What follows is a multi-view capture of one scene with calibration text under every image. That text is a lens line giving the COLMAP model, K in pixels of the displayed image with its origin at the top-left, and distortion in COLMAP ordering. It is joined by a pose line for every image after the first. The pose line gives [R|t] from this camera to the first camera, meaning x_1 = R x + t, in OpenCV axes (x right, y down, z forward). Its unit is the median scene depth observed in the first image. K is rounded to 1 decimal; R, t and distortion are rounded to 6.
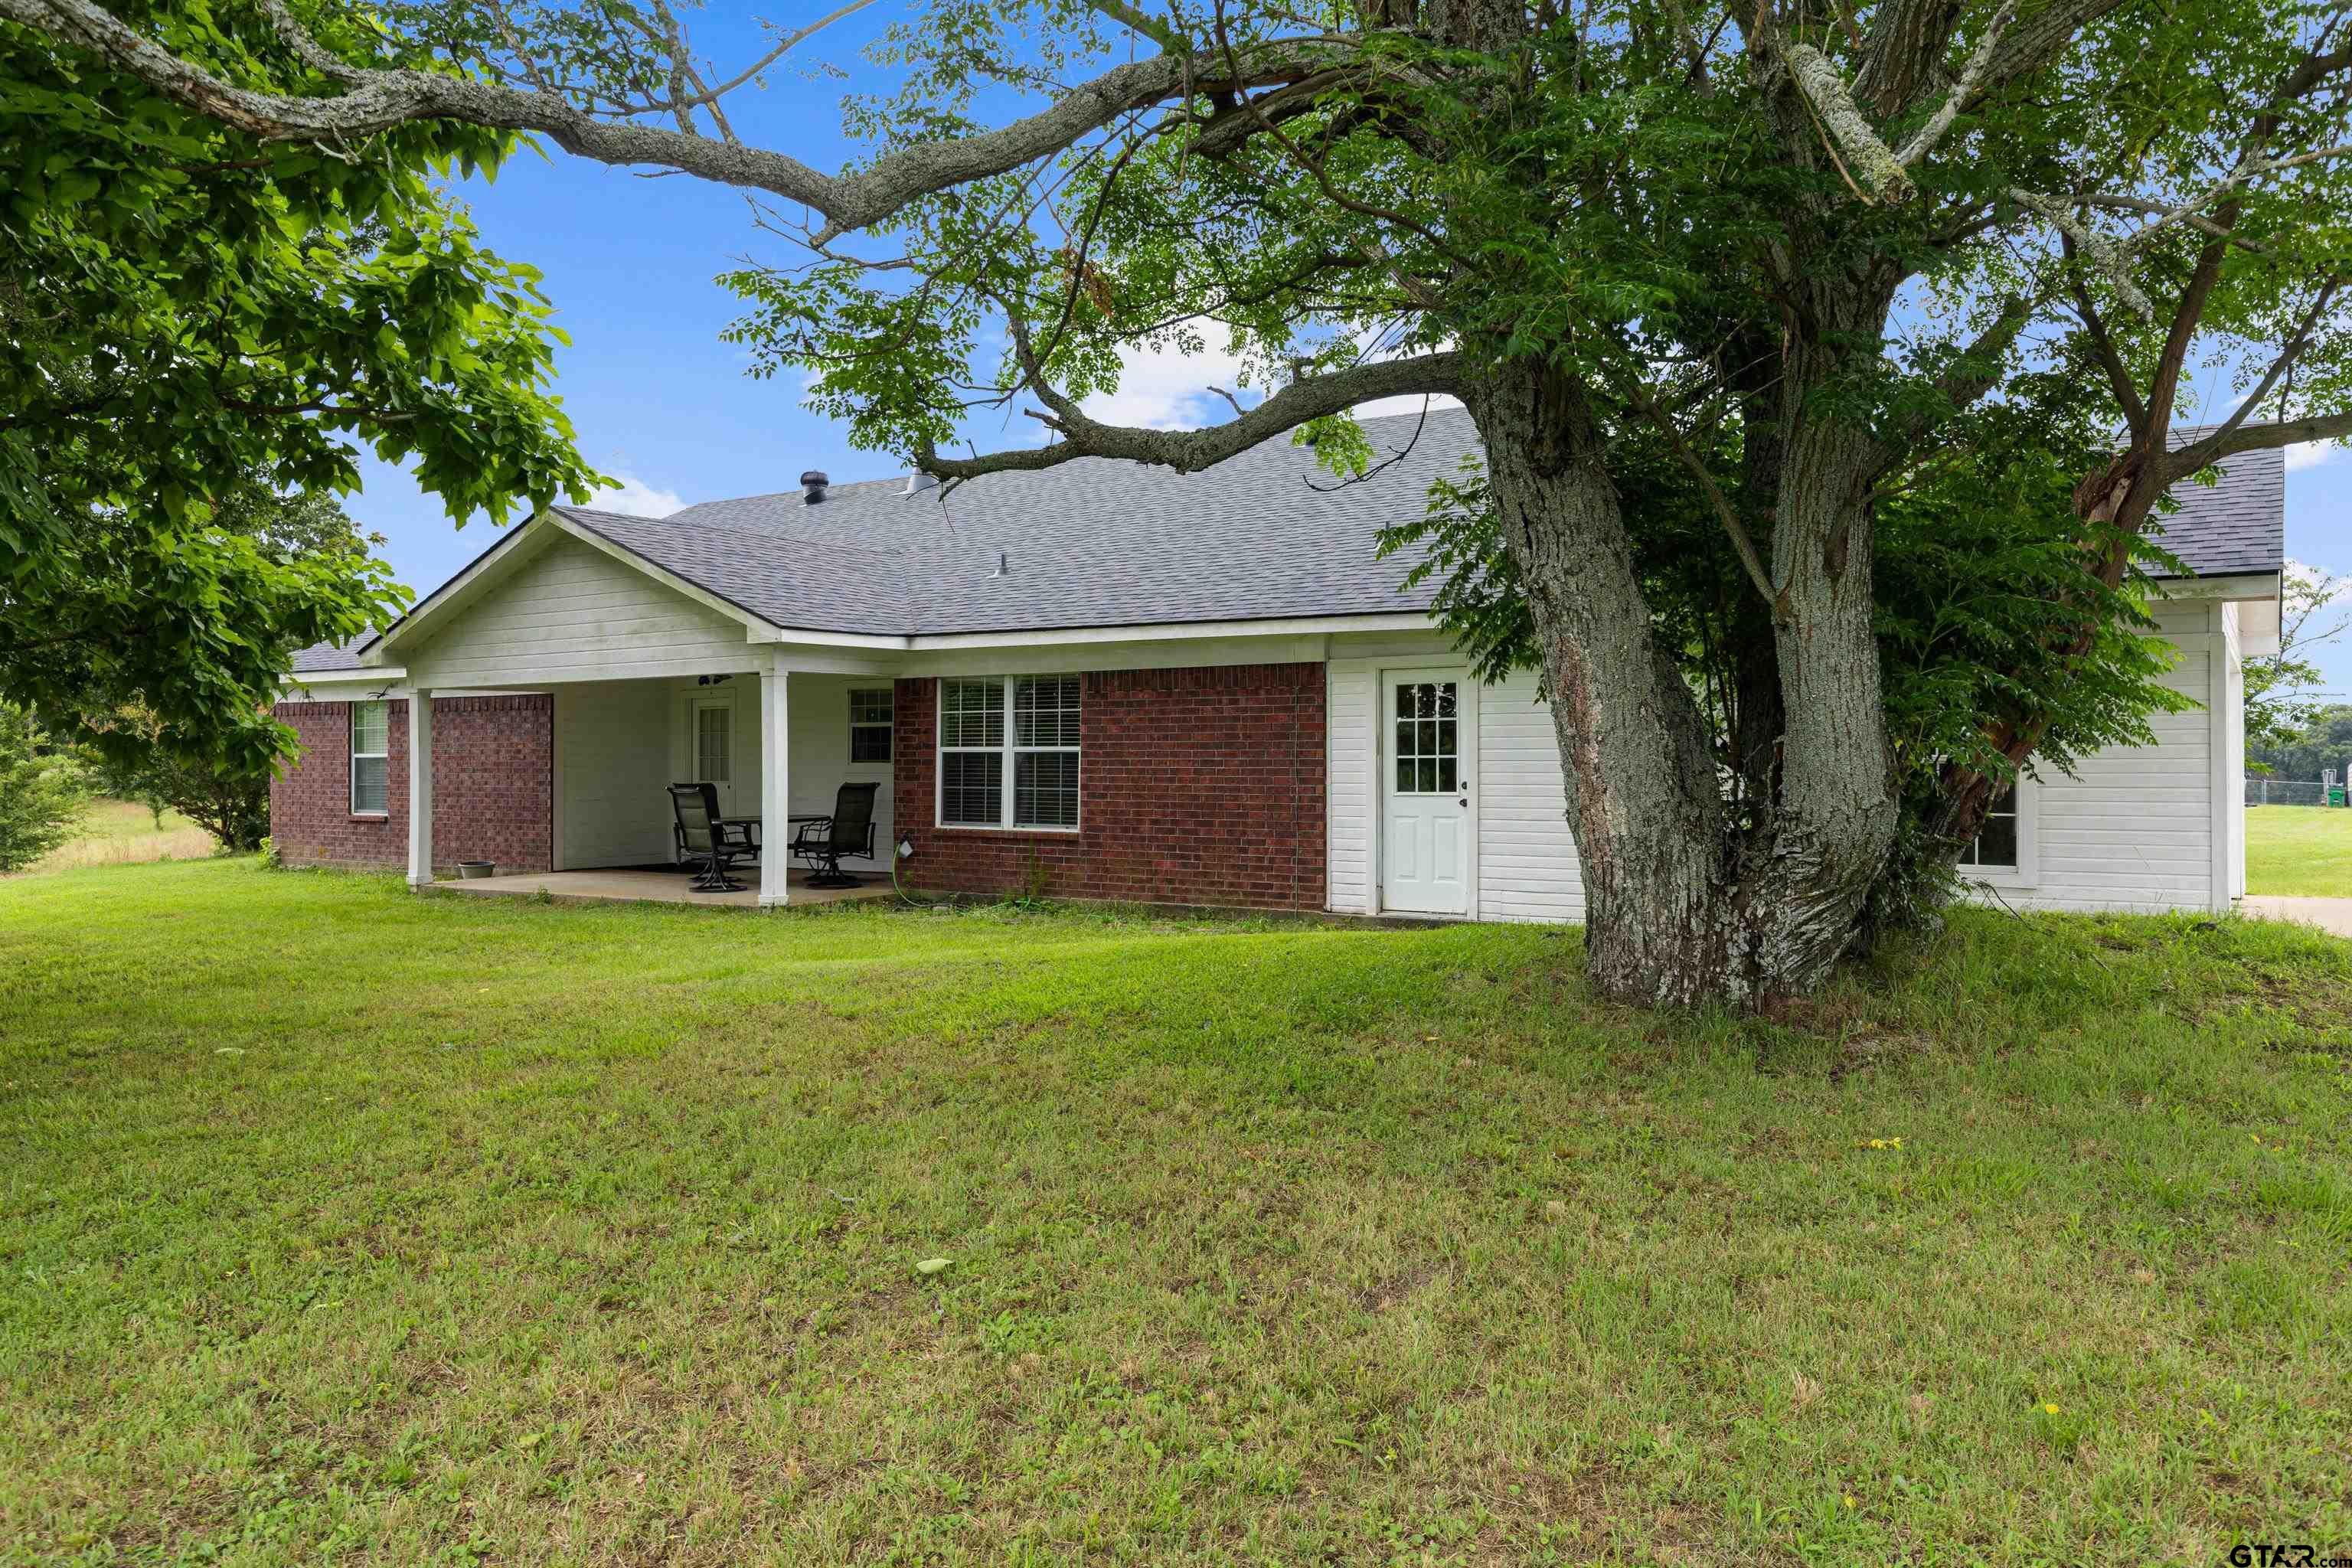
lens RADIAL K [[1713.5, 0, 1174.9], [0, 1713.5, 784.7], [0, 0, 1]] dist [-0.004319, 0.000217]
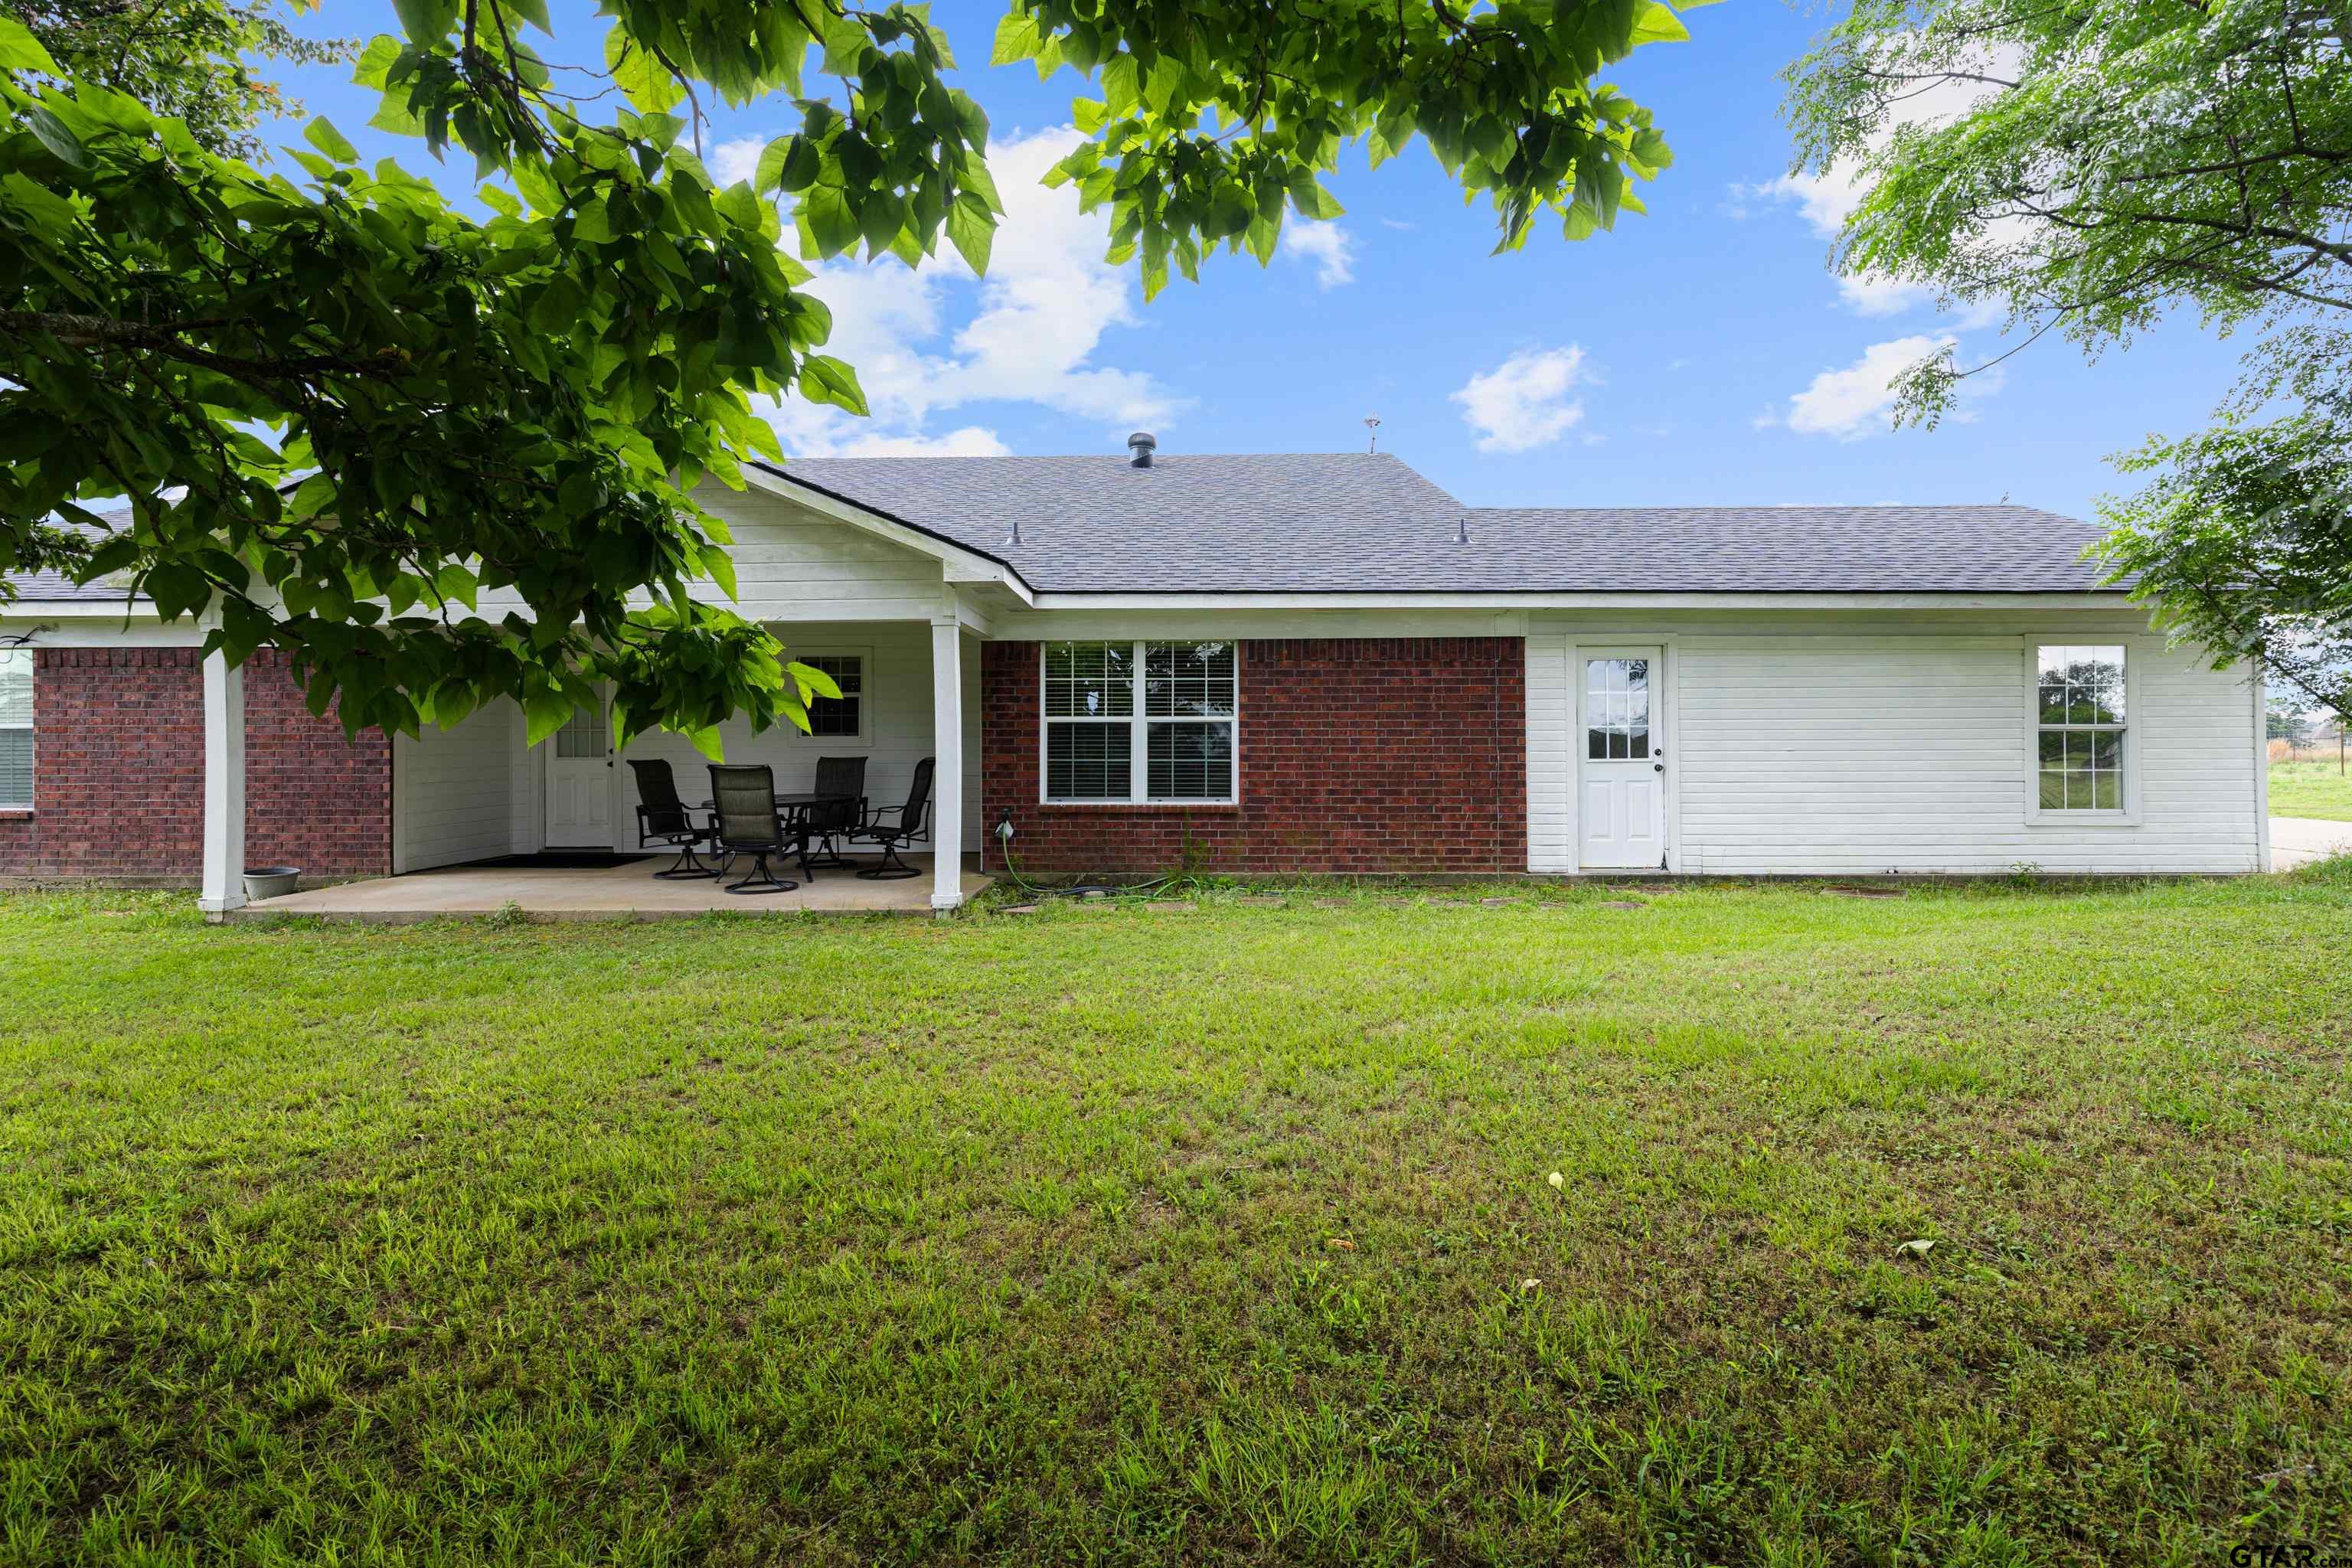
lens RADIAL K [[1060.0, 0, 1177.0], [0, 1060.0, 765.4], [0, 0, 1]] dist [0.001487, -0.000140]
pose [[0.849224, -0.014942, 0.527822, -0.391741], [0.009333, 0.999868, 0.013289, -0.002811], [-0.527951, -0.006360, 0.849251, 0.493030]]
